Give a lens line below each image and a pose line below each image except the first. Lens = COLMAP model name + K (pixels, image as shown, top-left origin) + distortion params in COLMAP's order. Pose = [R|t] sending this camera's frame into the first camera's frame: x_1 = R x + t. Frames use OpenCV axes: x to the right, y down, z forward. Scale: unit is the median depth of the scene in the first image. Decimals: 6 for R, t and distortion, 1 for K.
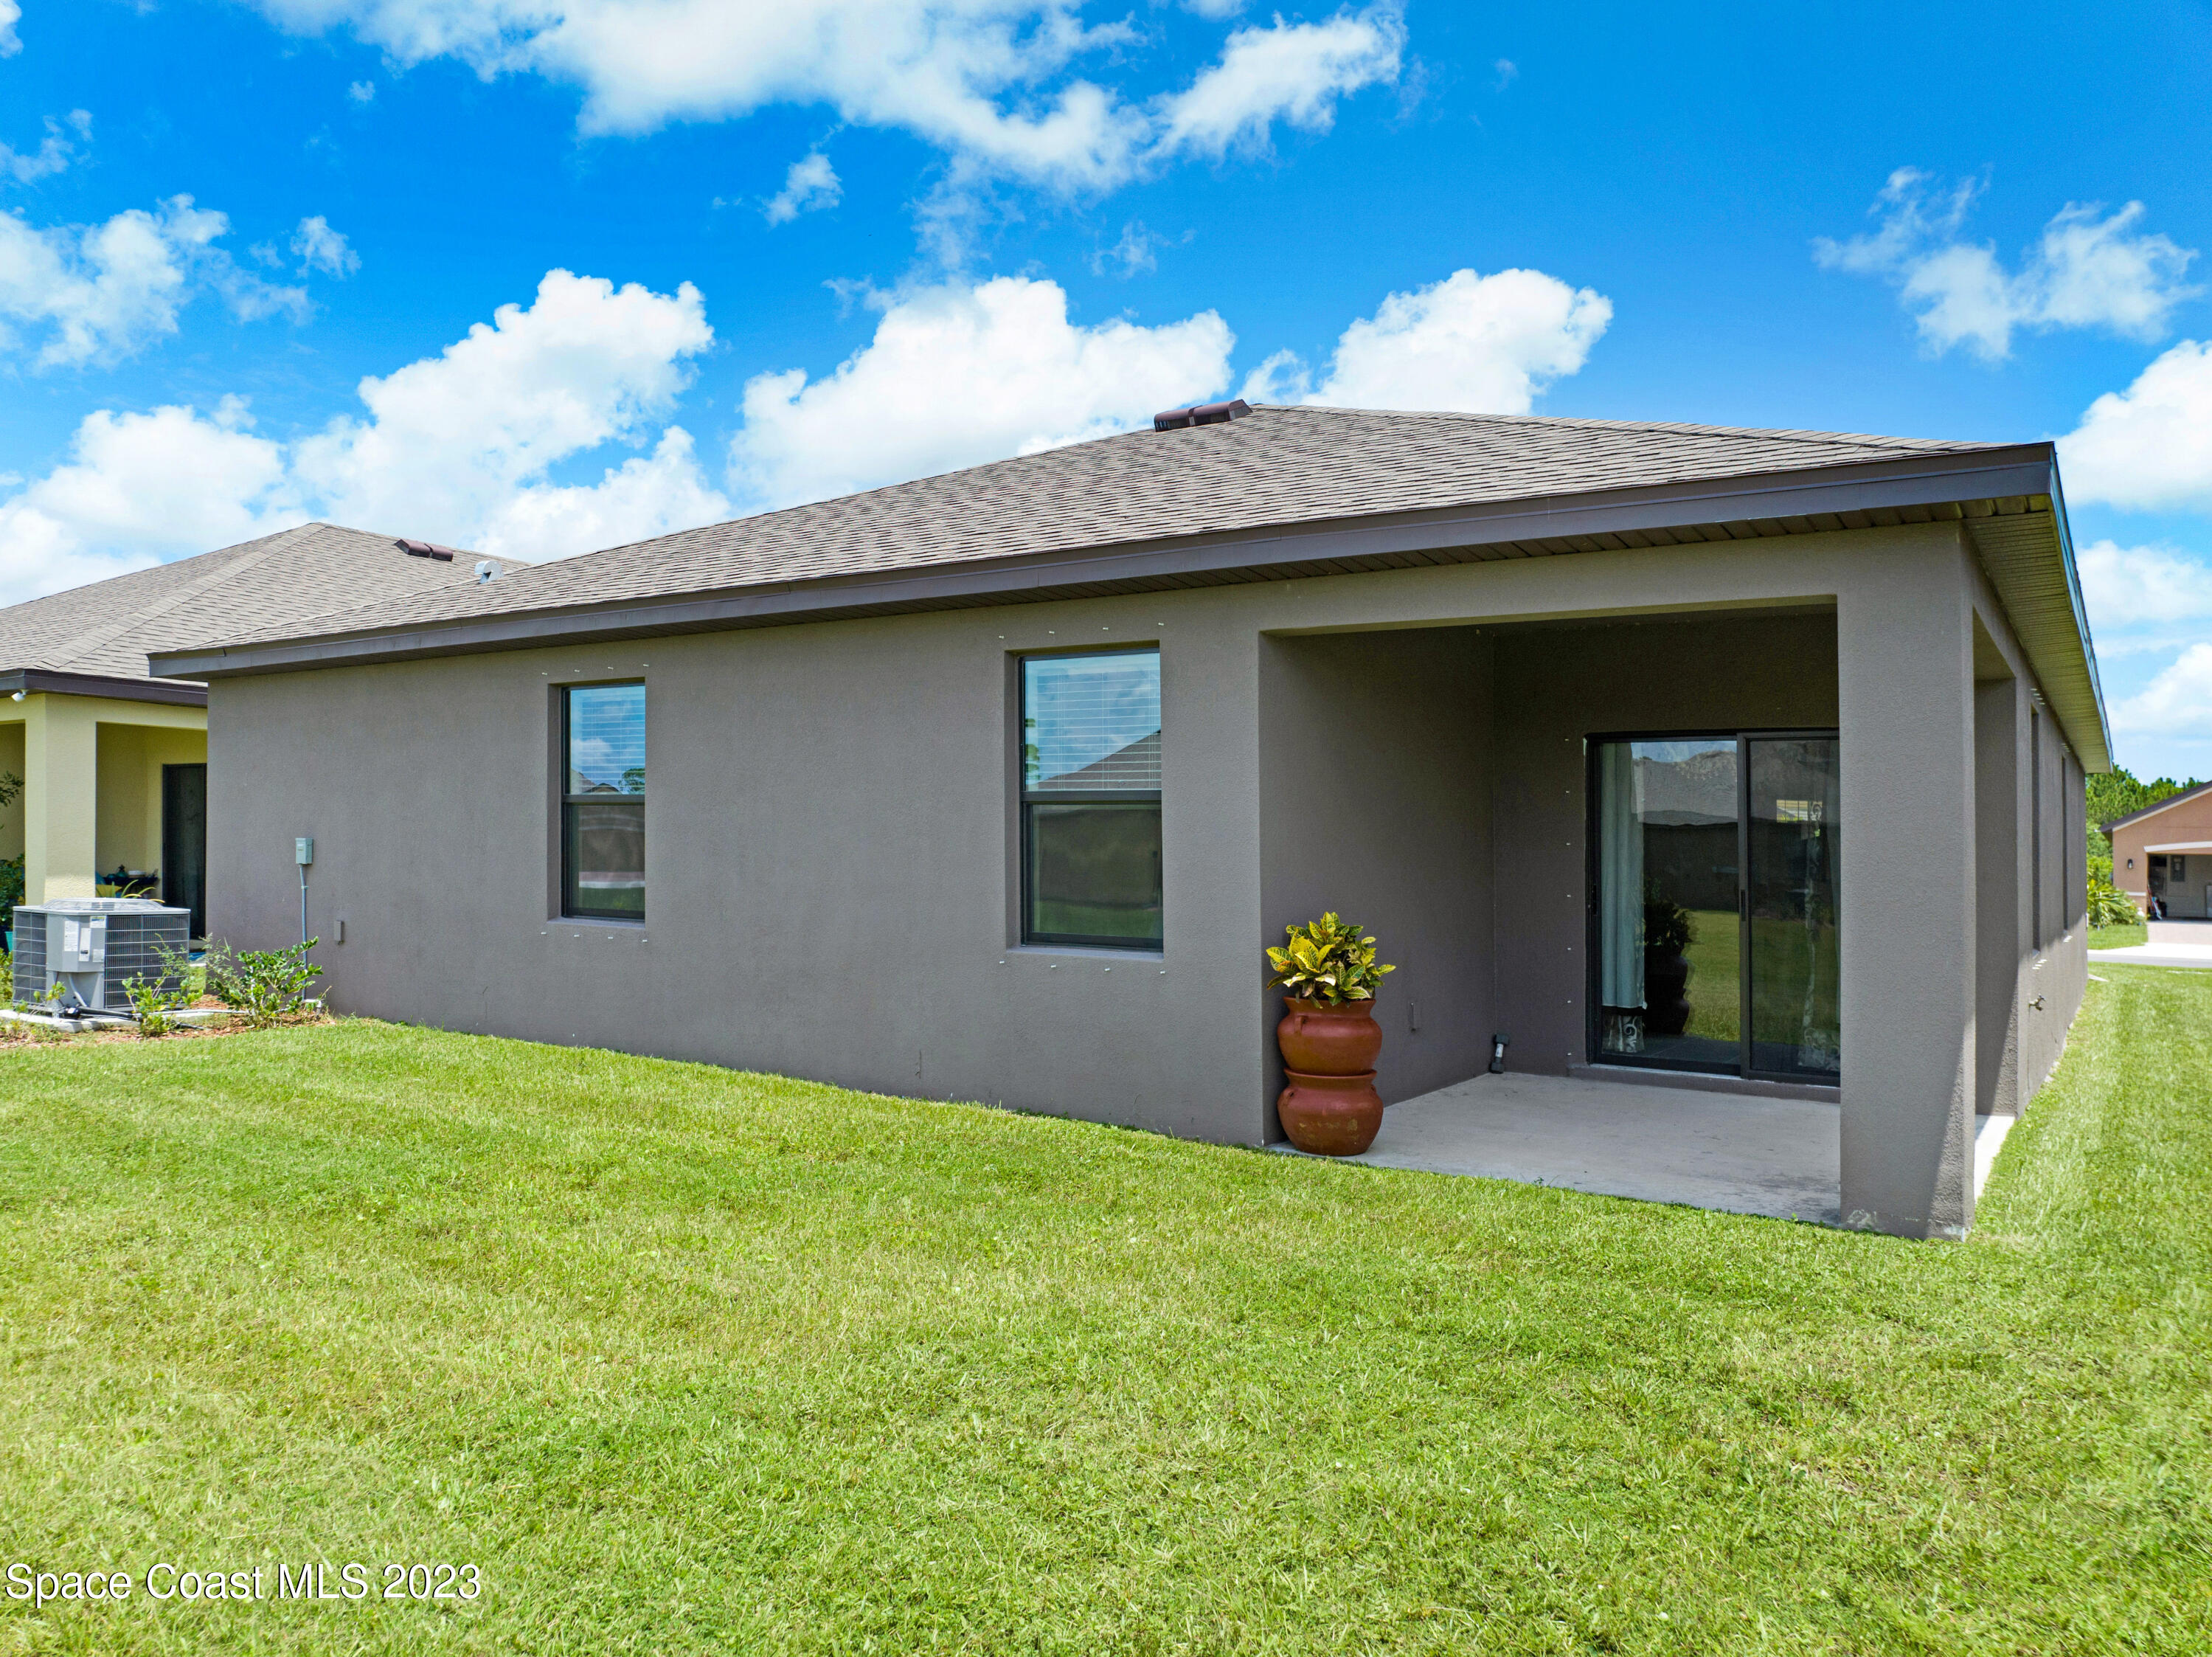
lens RADIAL K [[1537.4, 0, 1124.1], [0, 1537.4, 873.0], [0, 0, 1]] dist [-0.026895, -0.008982]
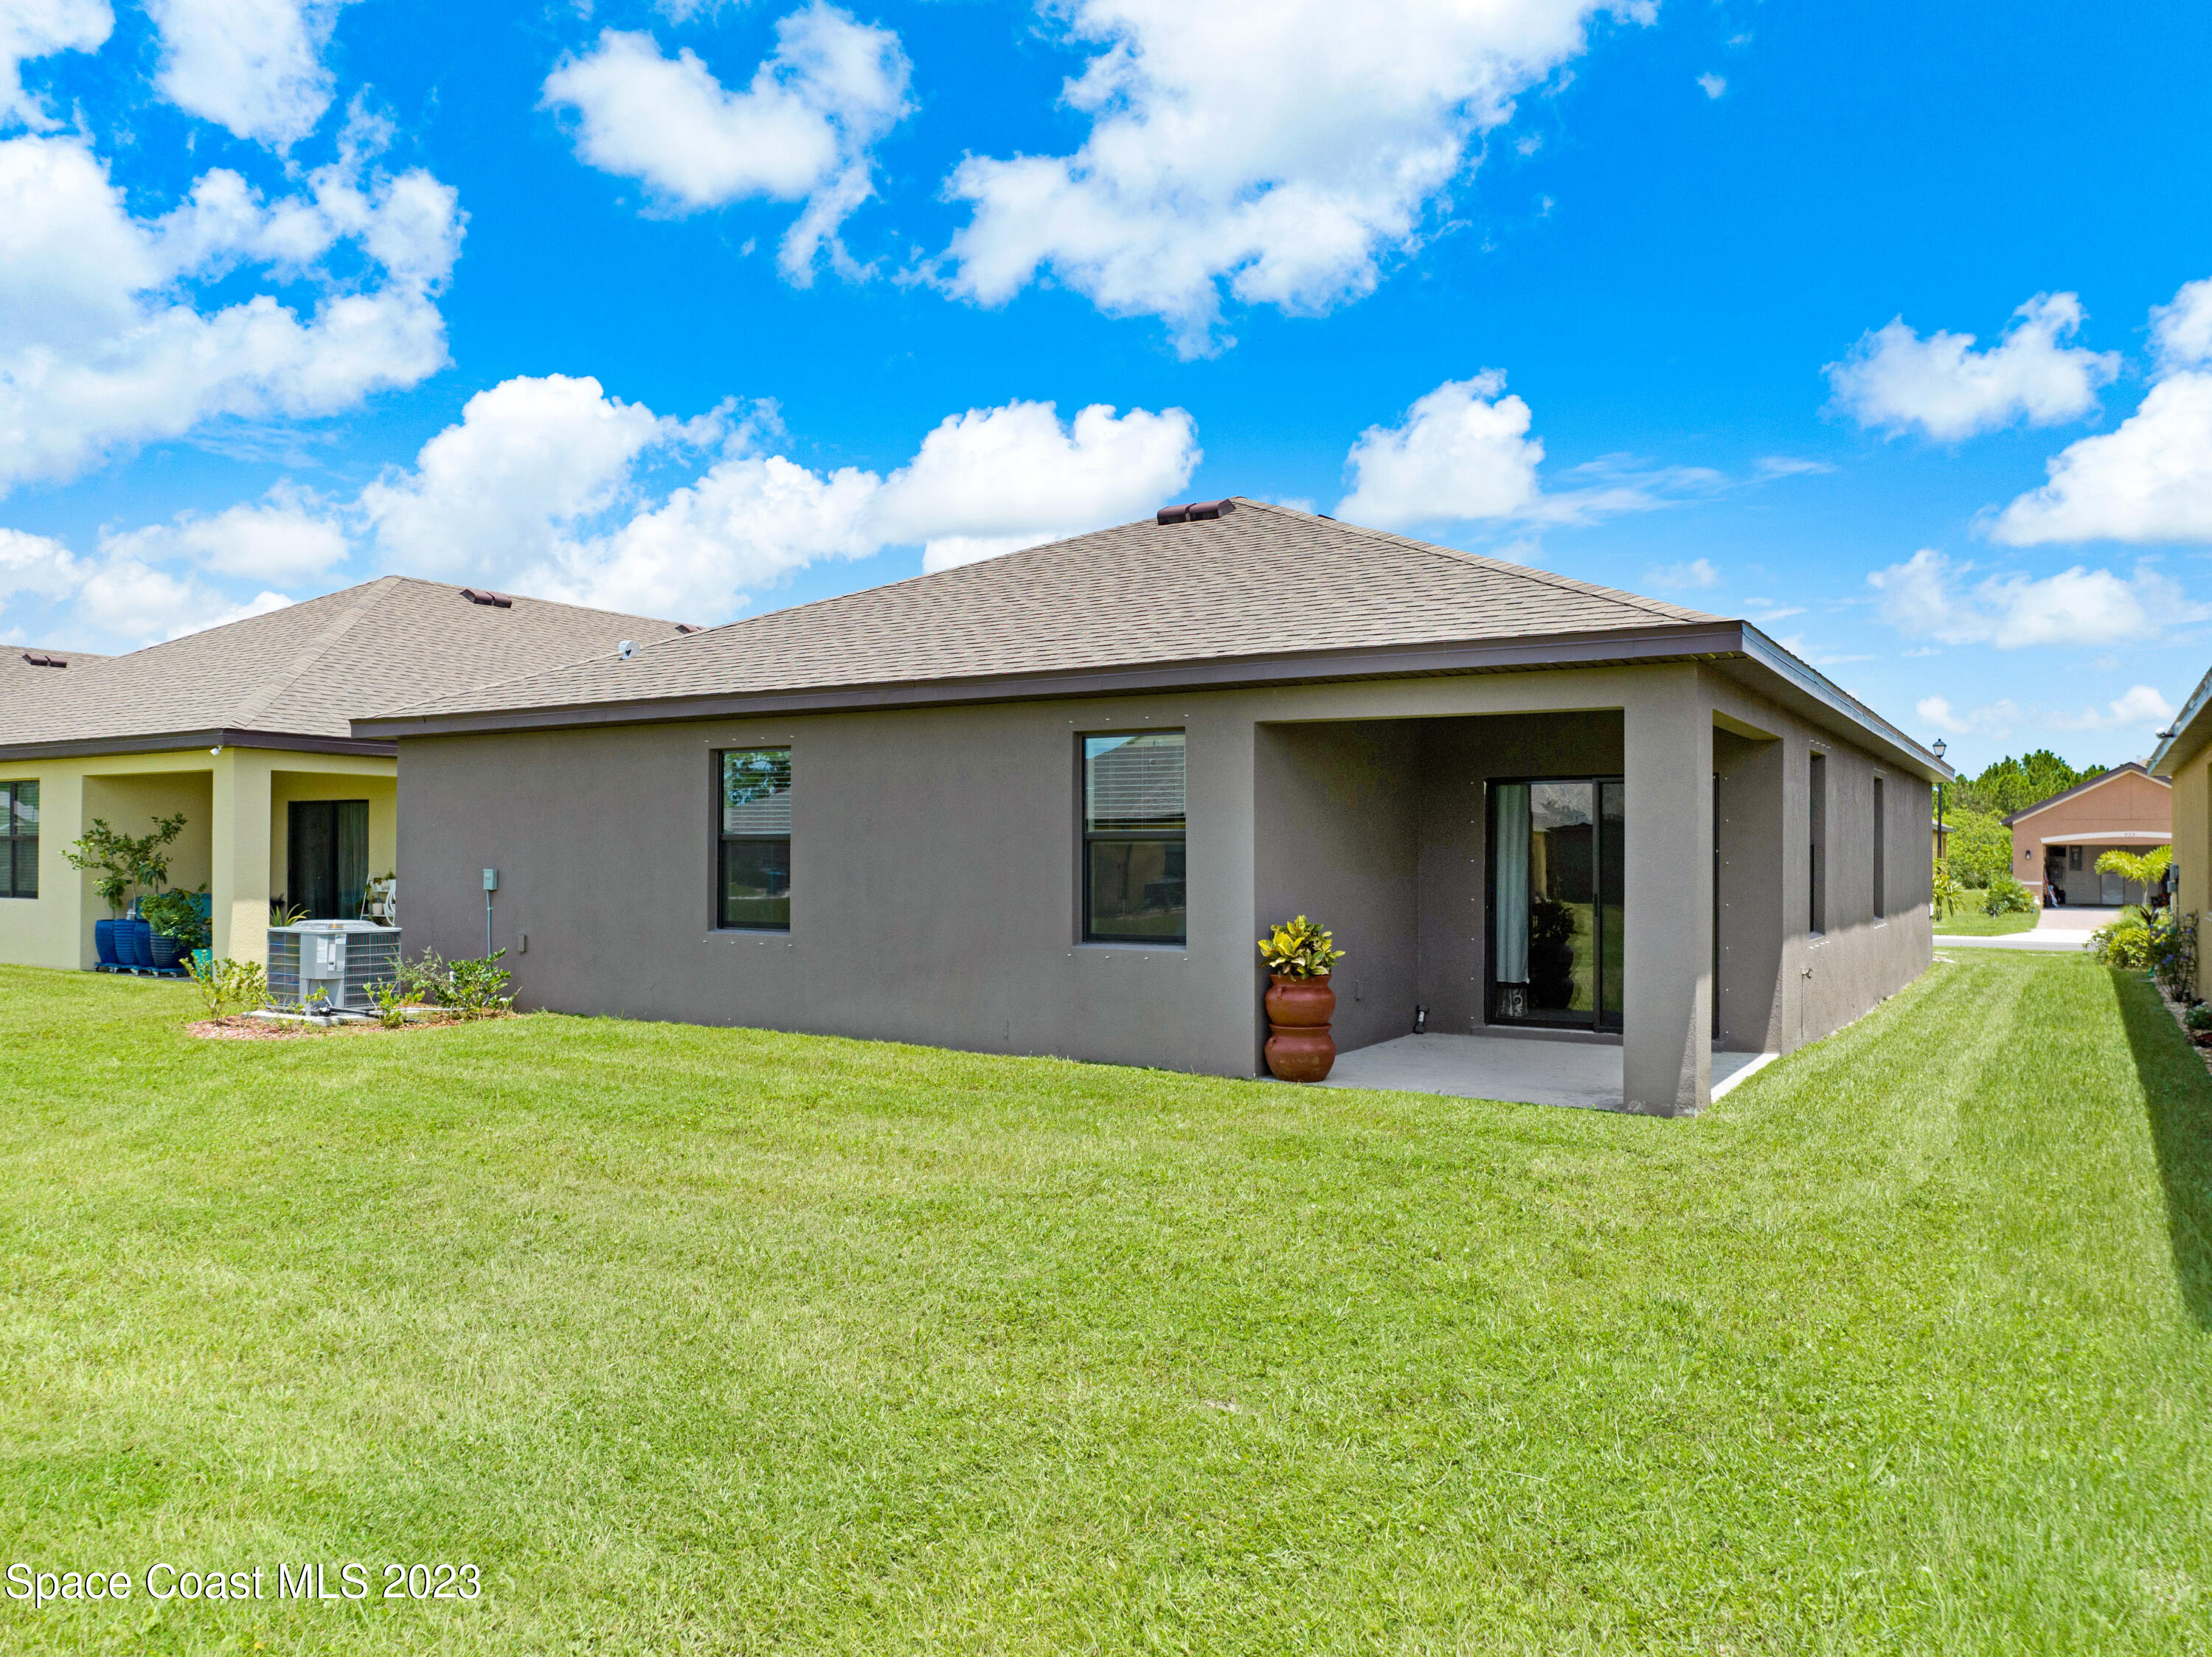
lens RADIAL K [[1579.9, 0, 1163.5], [0, 1579.9, 1196.8], [0, 0, 1]] dist [-0.003174, 0.003446]
pose [[0.998000, -0.027055, 0.057137, -0.074732], [0.015003, 0.979335, 0.201687, -0.014543], [-0.061413, -0.200427, 0.977782, -0.430526]]
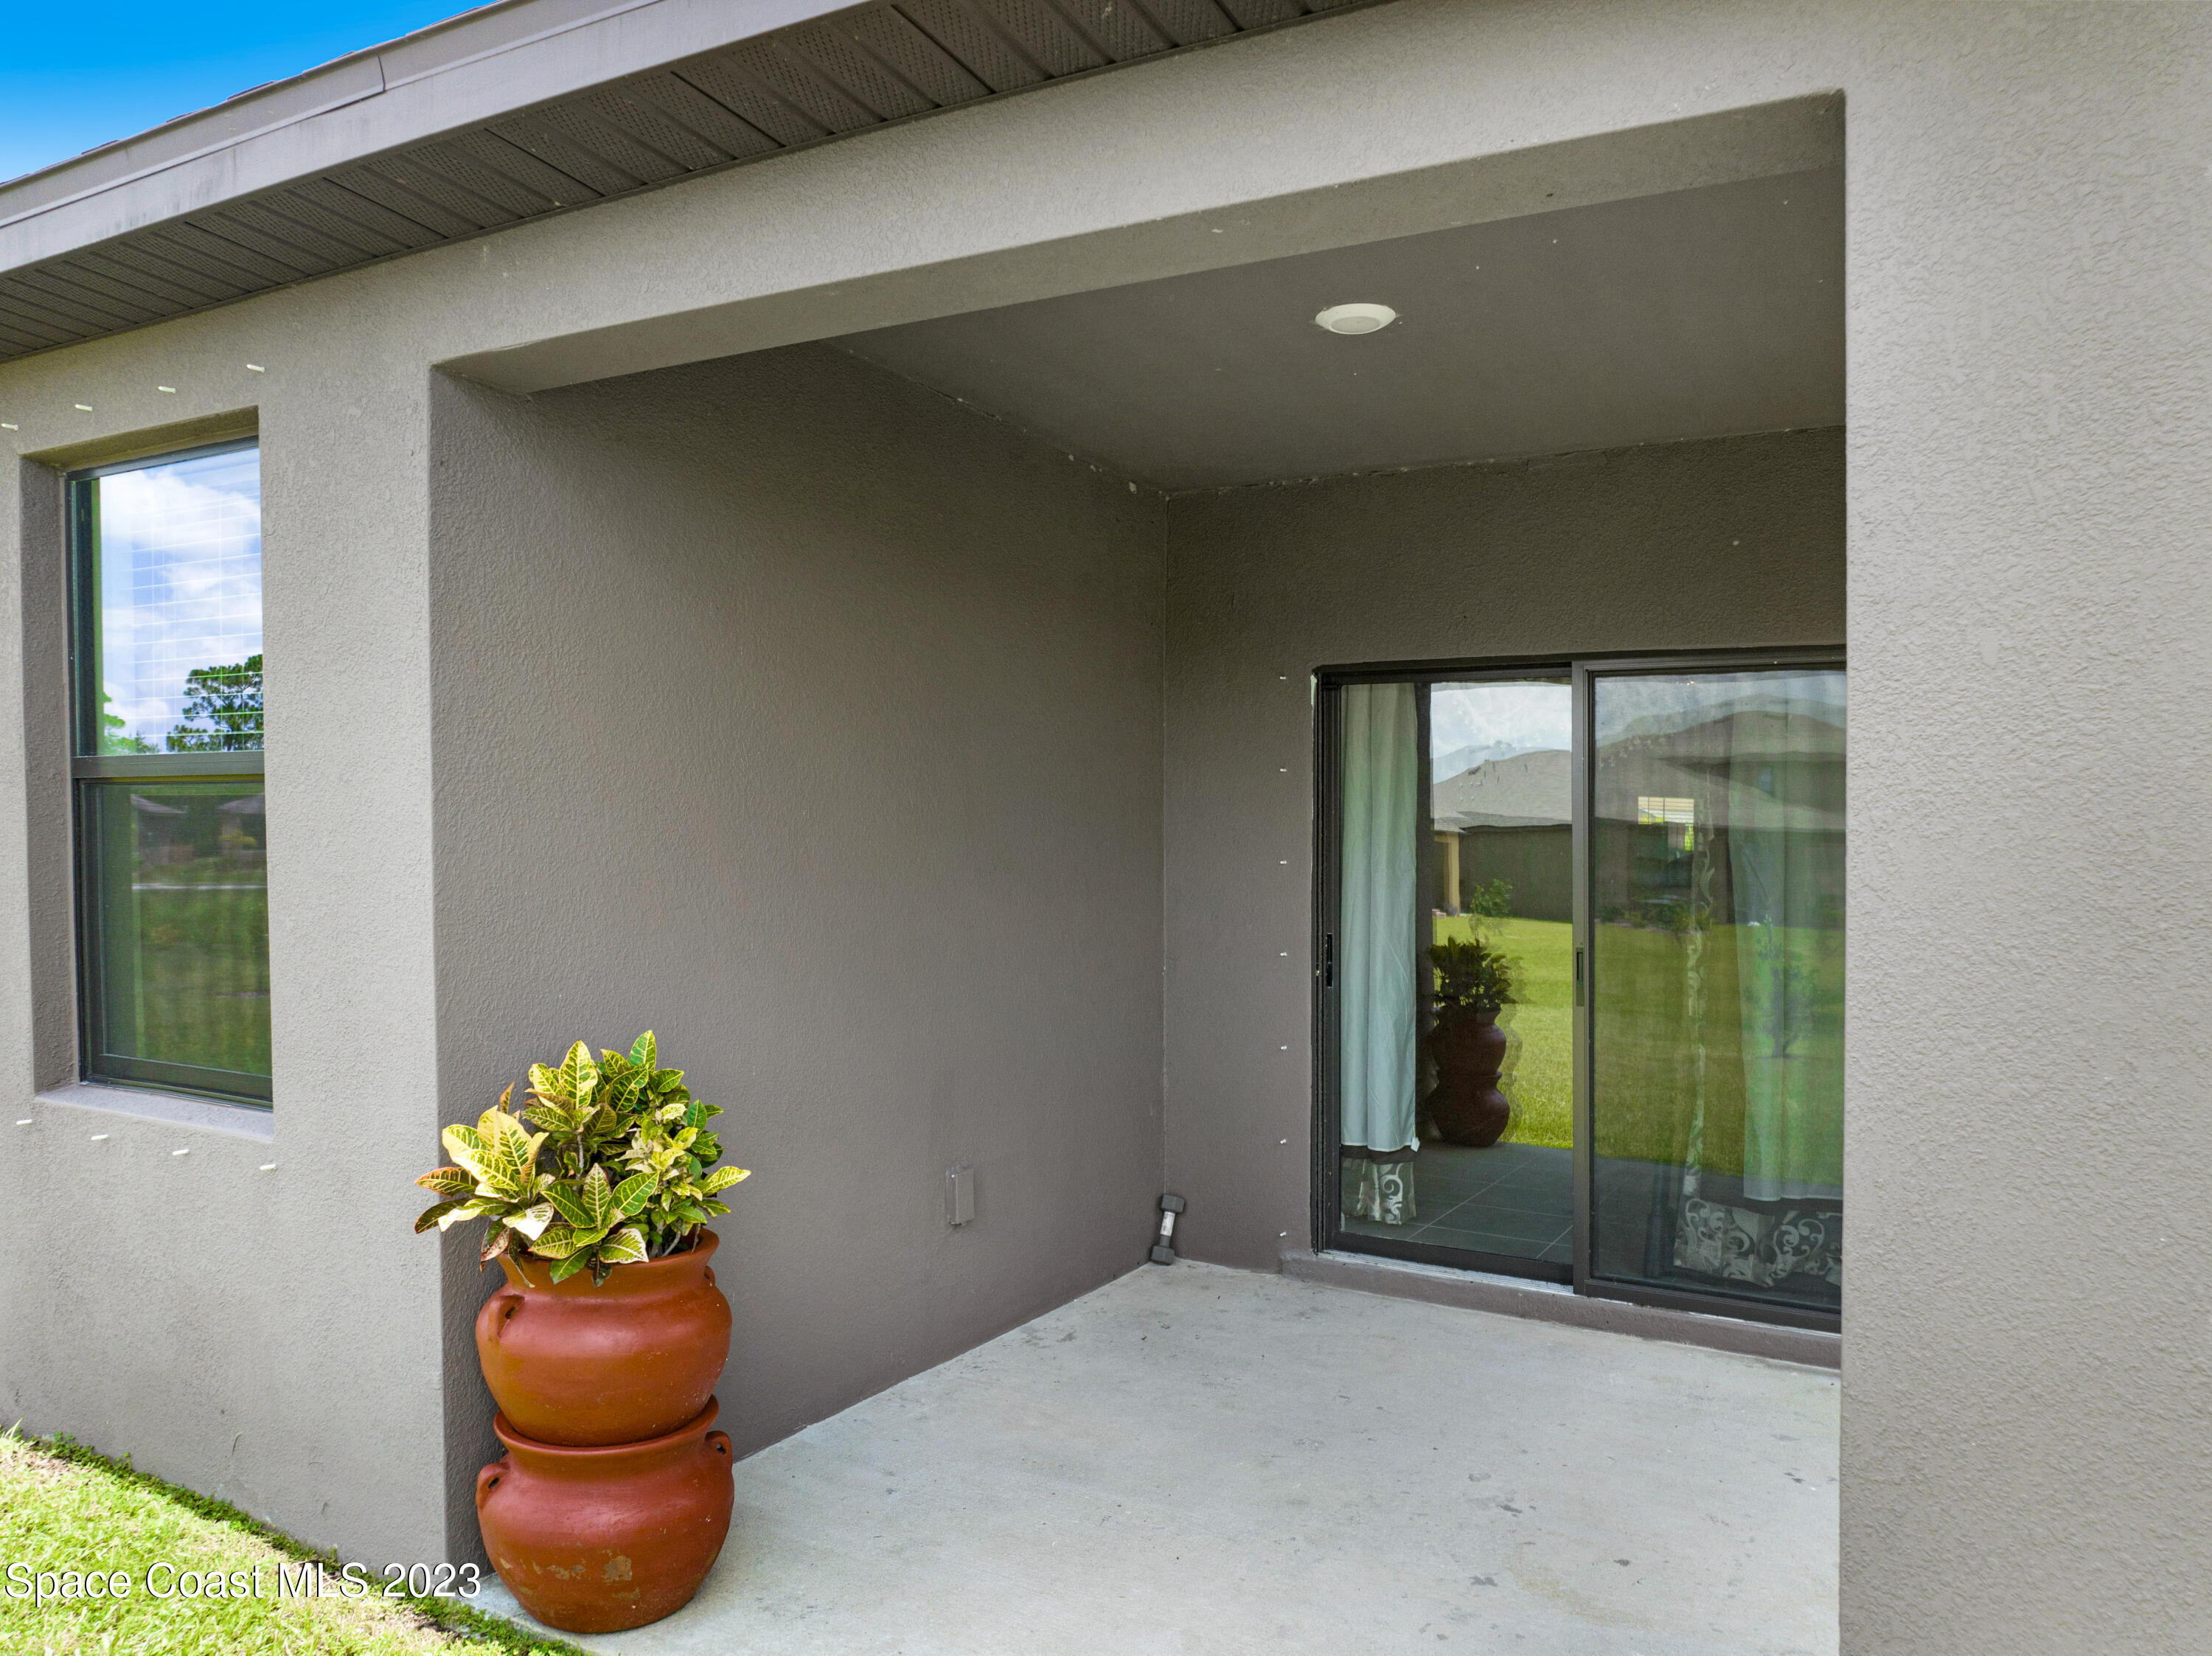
lens RADIAL K [[1589.0, 0, 1117.1], [0, 1589.0, 916.9], [0, 0, 1]] dist [-0.038672, 0.006357]
pose [[0.996281, -0.002458, 0.086132, 0.199726], [0.000170, 0.999647, 0.026553, -0.016370], [-0.086166, -0.026440, 0.995930, 0.472385]]
